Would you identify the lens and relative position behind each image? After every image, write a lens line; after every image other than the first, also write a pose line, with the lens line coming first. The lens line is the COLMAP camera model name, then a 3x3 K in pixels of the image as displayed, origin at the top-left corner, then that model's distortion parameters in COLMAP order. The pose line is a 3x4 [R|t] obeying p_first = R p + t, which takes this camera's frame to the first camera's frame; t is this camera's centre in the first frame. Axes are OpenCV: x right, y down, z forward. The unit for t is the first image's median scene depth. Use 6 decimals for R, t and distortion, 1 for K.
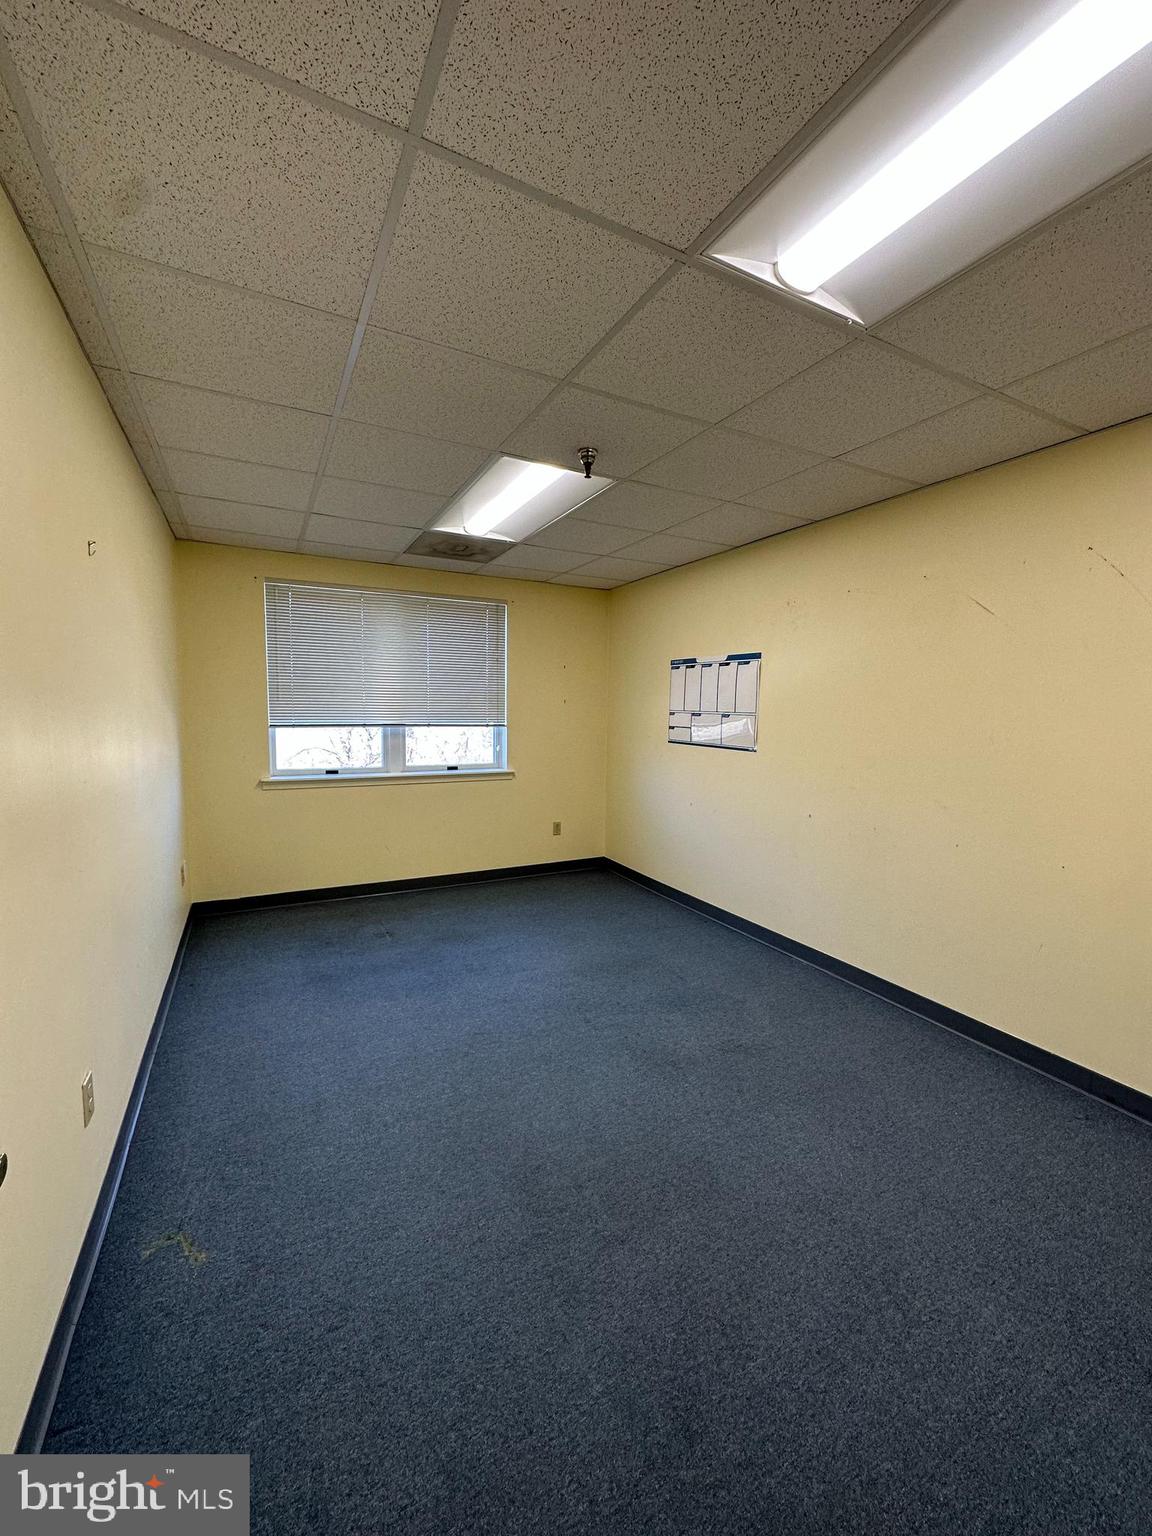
lens RADIAL K [[619.8, 0, 581.8], [0, 619.8, 767.8], [0, 0, 1]] dist [0.032796, 0.000079]
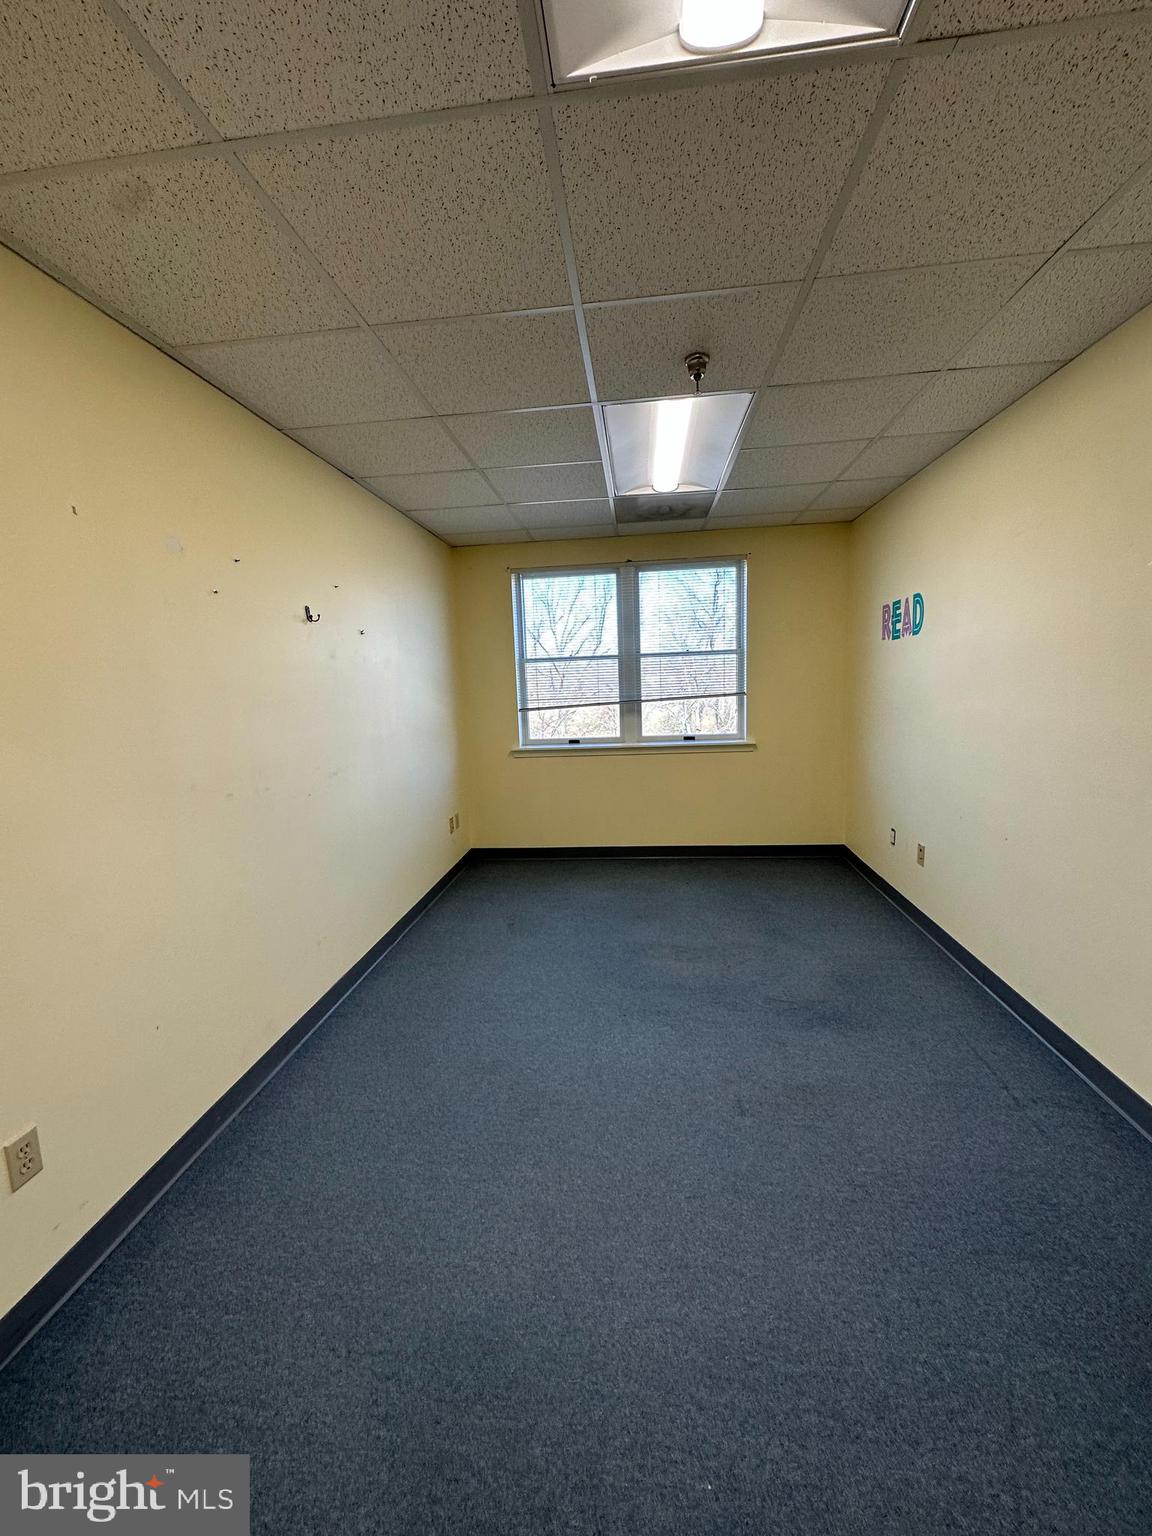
lens RADIAL K [[619.8, 0, 573.3], [0, 619.8, 764.5], [0, 0, 1]] dist [0.032796, 0.000079]
pose [[0.839351, 0.028179, -0.542858, 0.188911], [-0.001811, 0.998795, 0.049047, -0.007170], [0.543586, -0.040185, 0.838391, 0.094869]]
